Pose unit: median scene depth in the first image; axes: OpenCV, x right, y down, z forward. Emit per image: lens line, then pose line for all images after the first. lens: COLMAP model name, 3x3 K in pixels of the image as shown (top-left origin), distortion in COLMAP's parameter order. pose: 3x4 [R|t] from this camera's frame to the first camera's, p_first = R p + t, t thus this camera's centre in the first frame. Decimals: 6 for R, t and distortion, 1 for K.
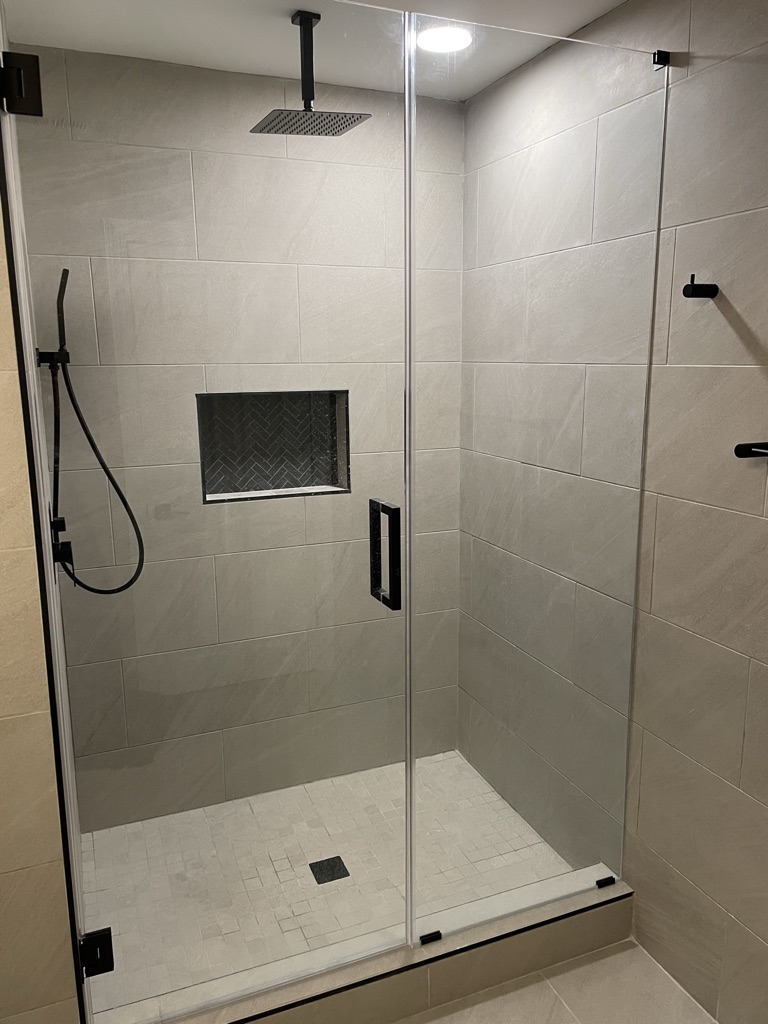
lens RADIAL K [[771.9, 0, 384.9], [0, 771.9, 513.9], [0, 0, 1]] dist [0.080059, -0.103294]
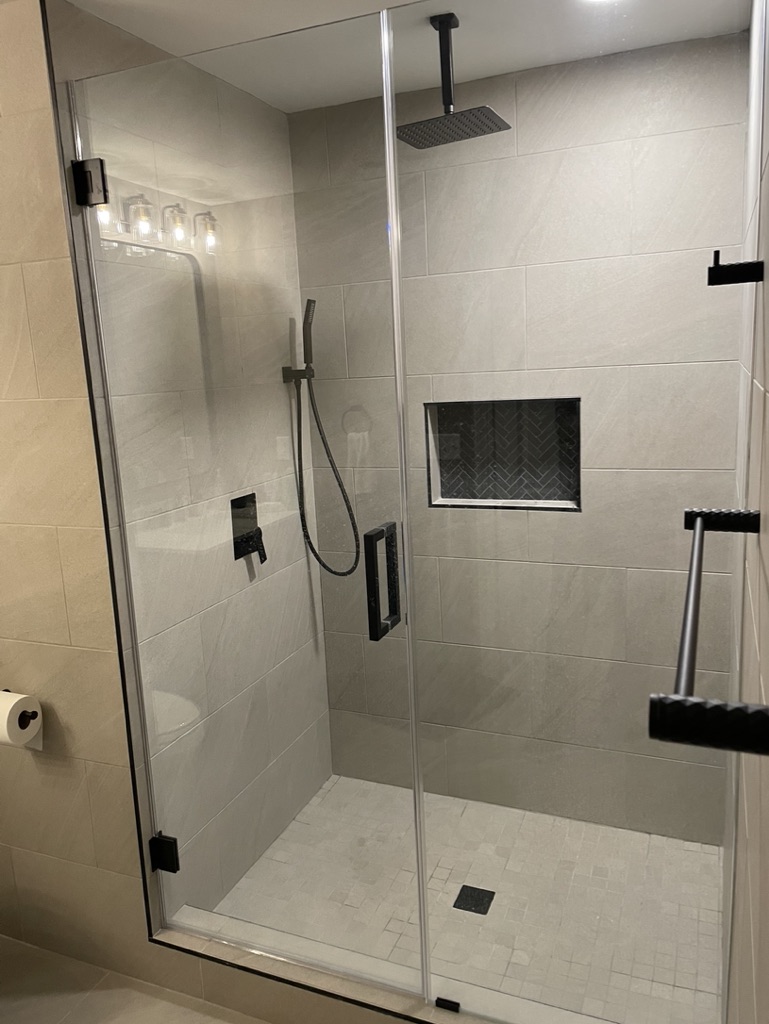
lens RADIAL K [[771.9, 0, 385.6], [0, 771.9, 509.0], [0, 0, 1]] dist [0.080059, -0.103294]
pose [[0.706190, 0.109007, -0.699580, 0.453778], [-0.099131, 0.993567, 0.054747, -0.061334], [0.701048, 0.030688, 0.712454, 0.213676]]
